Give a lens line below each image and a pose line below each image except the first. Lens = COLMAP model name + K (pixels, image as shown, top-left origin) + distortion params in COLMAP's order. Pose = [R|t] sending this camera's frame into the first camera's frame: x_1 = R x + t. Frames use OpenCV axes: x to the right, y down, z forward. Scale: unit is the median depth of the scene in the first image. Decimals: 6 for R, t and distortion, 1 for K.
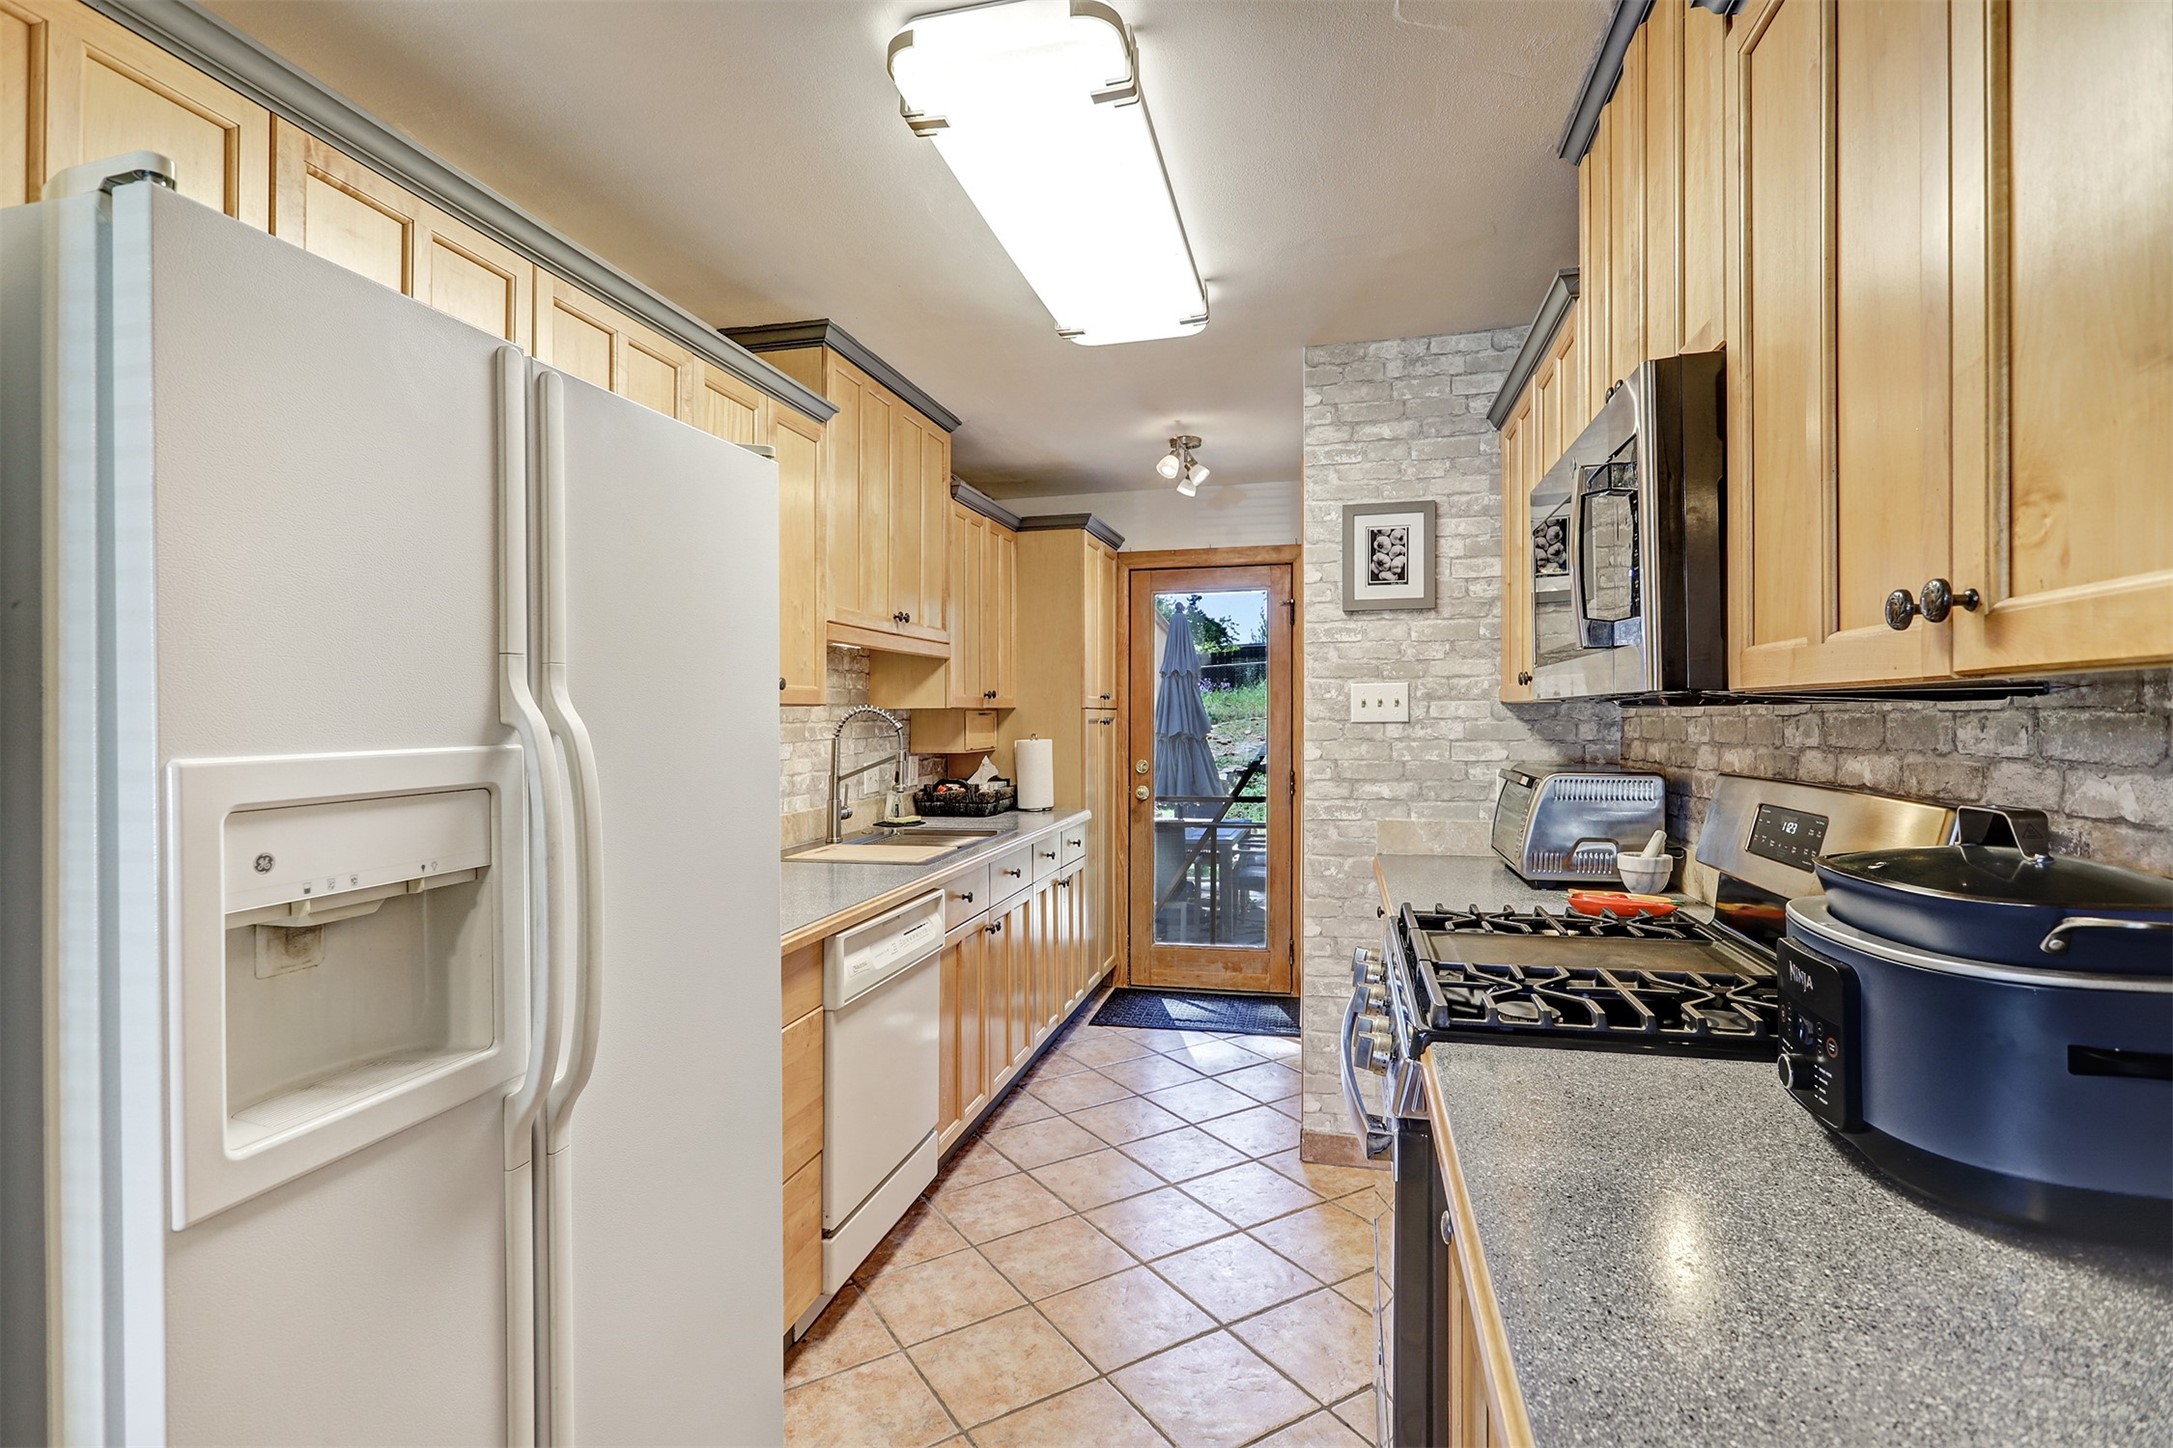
lens RADIAL K [[1012.1, 0, 1088.3], [0, 1012.1, 715.9], [0, 0, 1]] dist [-0.003786, 0.000853]
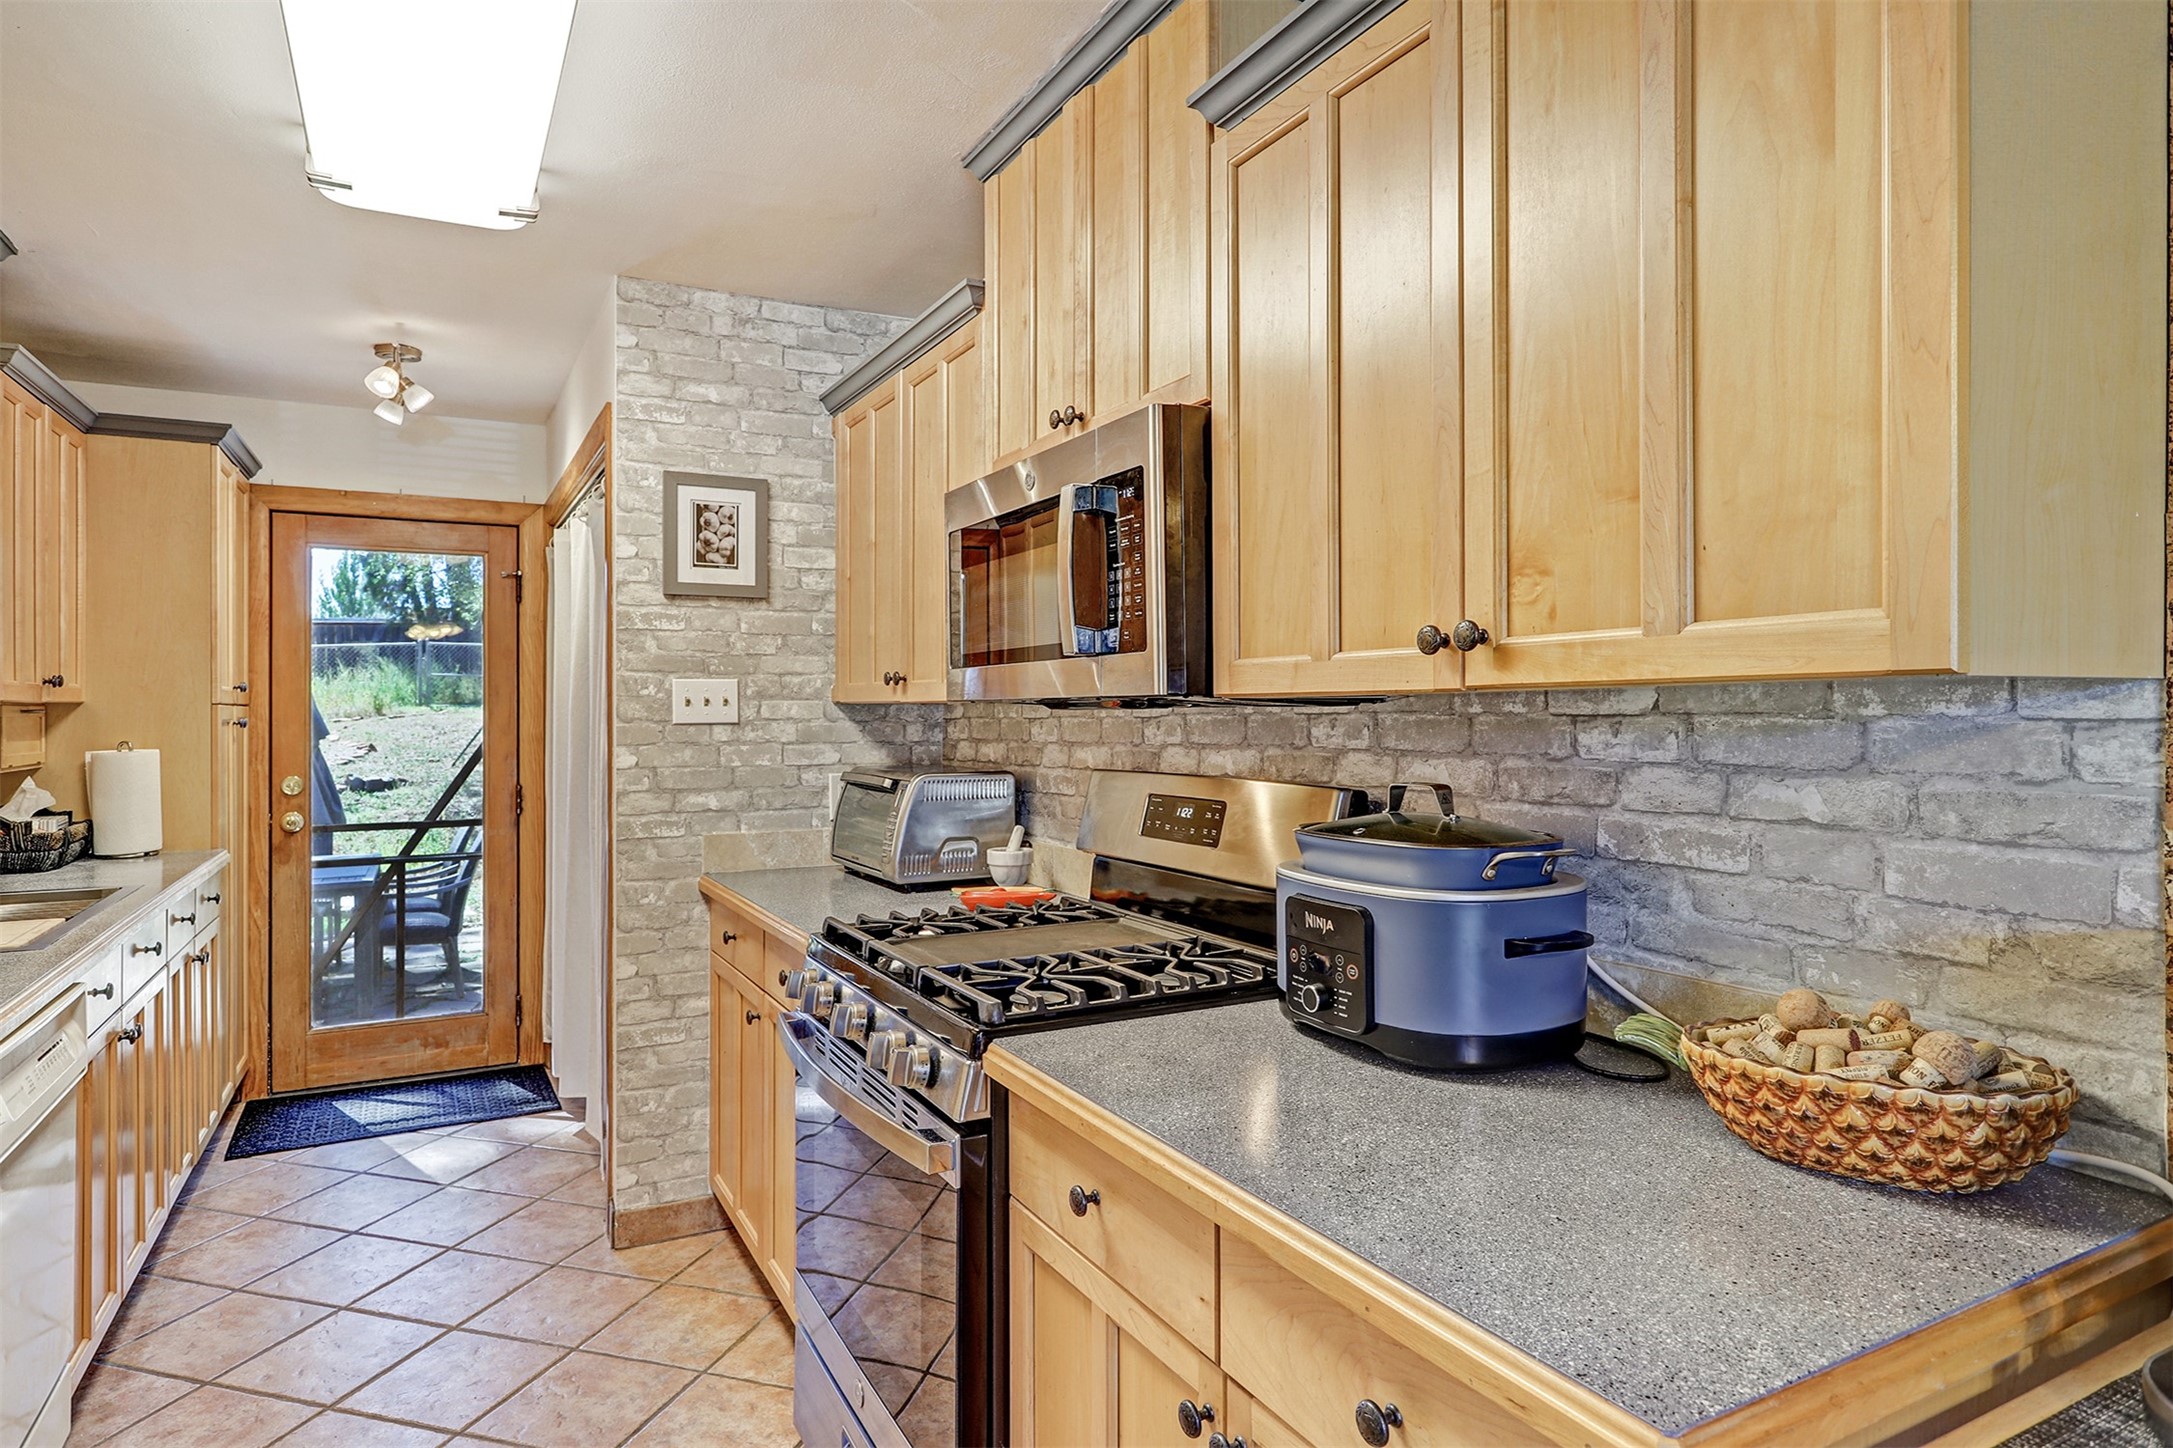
lens RADIAL K [[1156.7, 0, 1092.5], [0, 1156.7, 713.9], [0, 0, 1]] dist [-0.003267, 0.000671]
pose [[0.761259, 0.005103, 0.648428, -0.107933], [-0.003349, 0.999987, -0.003937, 0.000680], [-0.648439, 0.000826, 0.761266, 0.018443]]
